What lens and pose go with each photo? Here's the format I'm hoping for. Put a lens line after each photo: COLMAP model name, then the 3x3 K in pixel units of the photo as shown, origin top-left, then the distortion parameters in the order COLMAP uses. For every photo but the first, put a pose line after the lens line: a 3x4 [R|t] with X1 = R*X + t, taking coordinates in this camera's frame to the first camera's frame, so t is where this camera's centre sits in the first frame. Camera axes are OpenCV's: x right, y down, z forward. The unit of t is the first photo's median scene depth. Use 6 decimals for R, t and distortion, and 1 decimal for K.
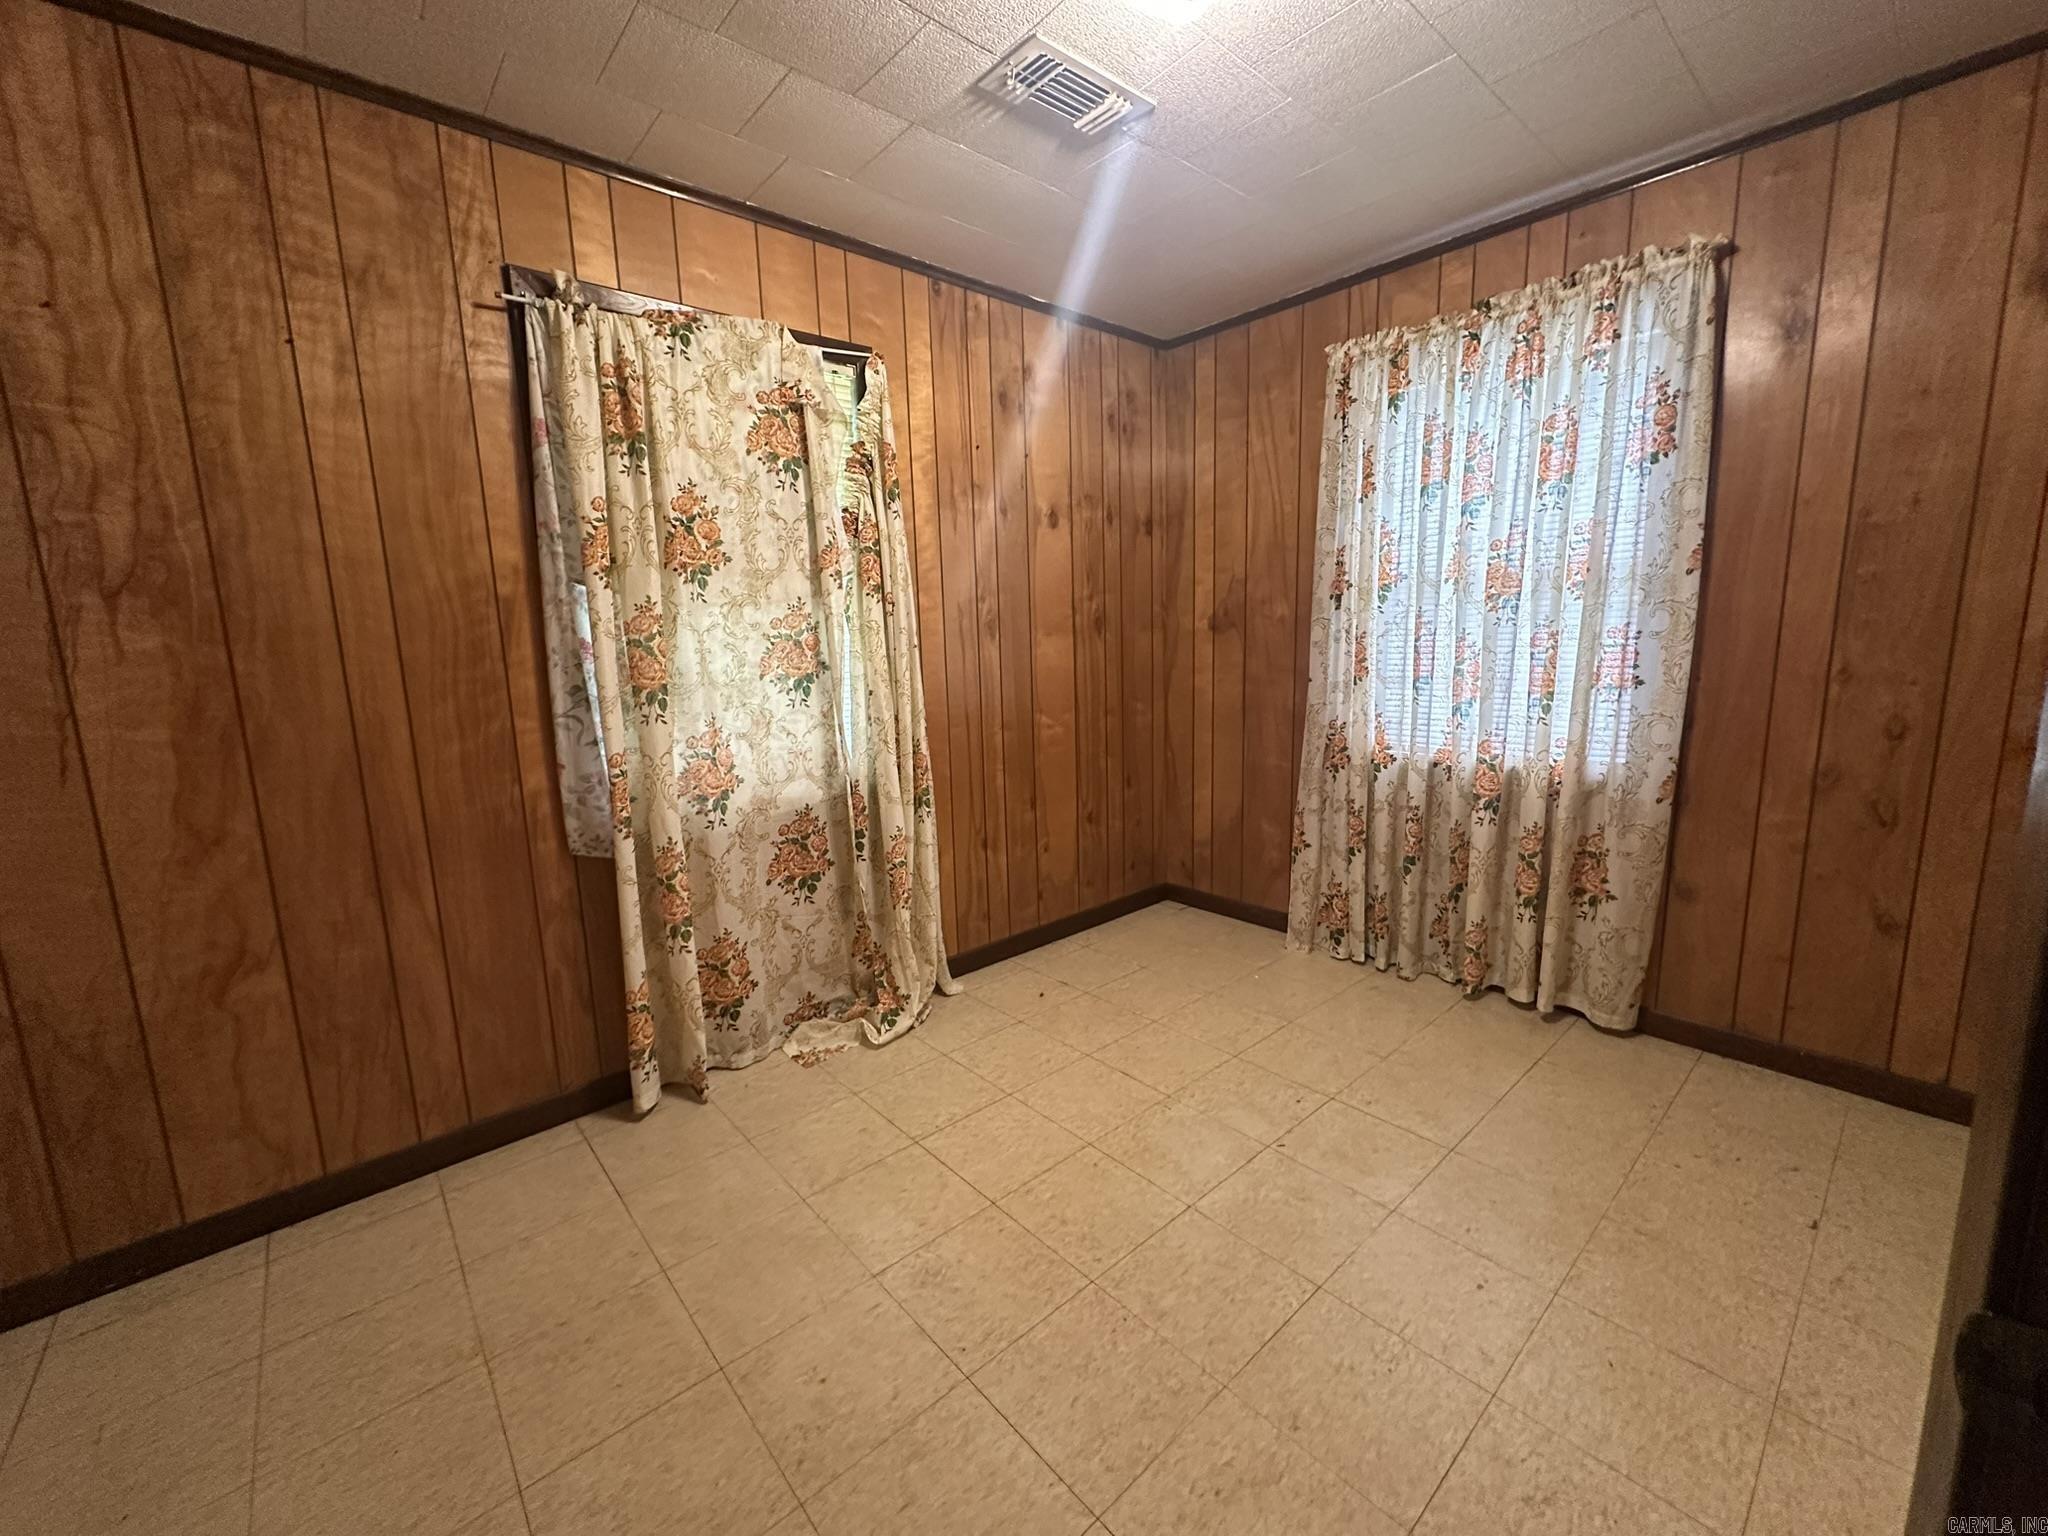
lens RADIAL K [[817.9, 0, 1021.9], [0, 817.9, 768.6], [0, 0, 1]] dist [-0.006418, 0.001330]
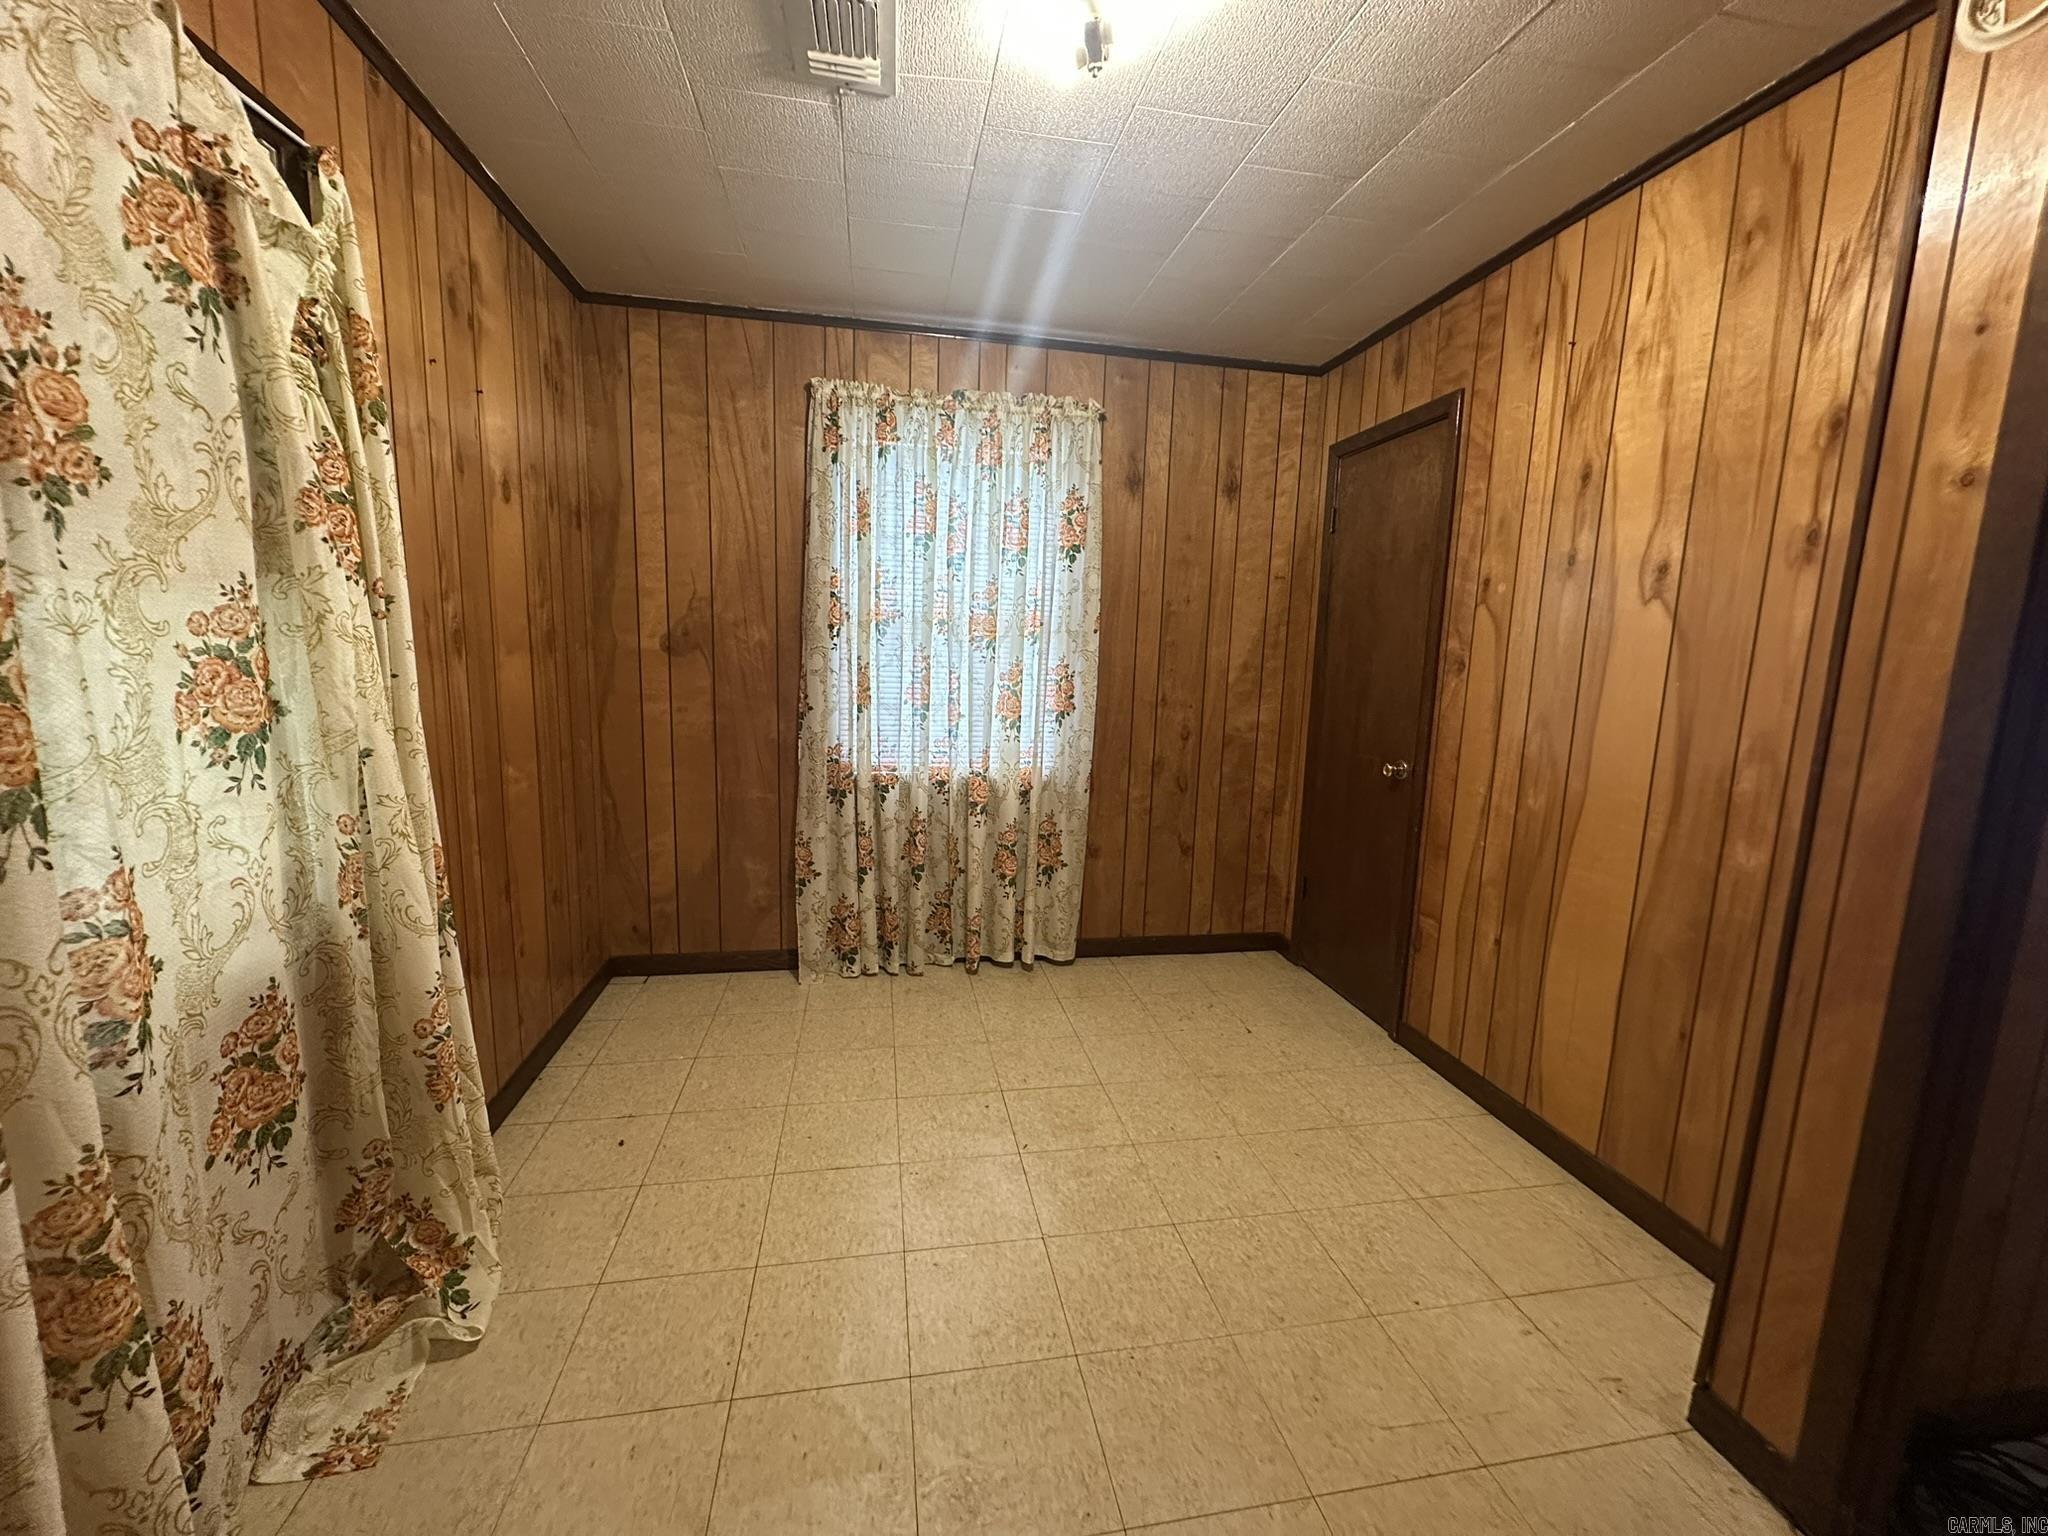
lens RADIAL K [[817.9, 0, 1023.2], [0, 817.9, 768.6], [0, 0, 1]] dist [-0.006418, 0.001330]
pose [[0.511766, -0.085163, 0.854893, -0.433553], [0.096335, 0.994488, 0.041400, -0.061158], [-0.853707, 0.061168, 0.517149, 0.319631]]
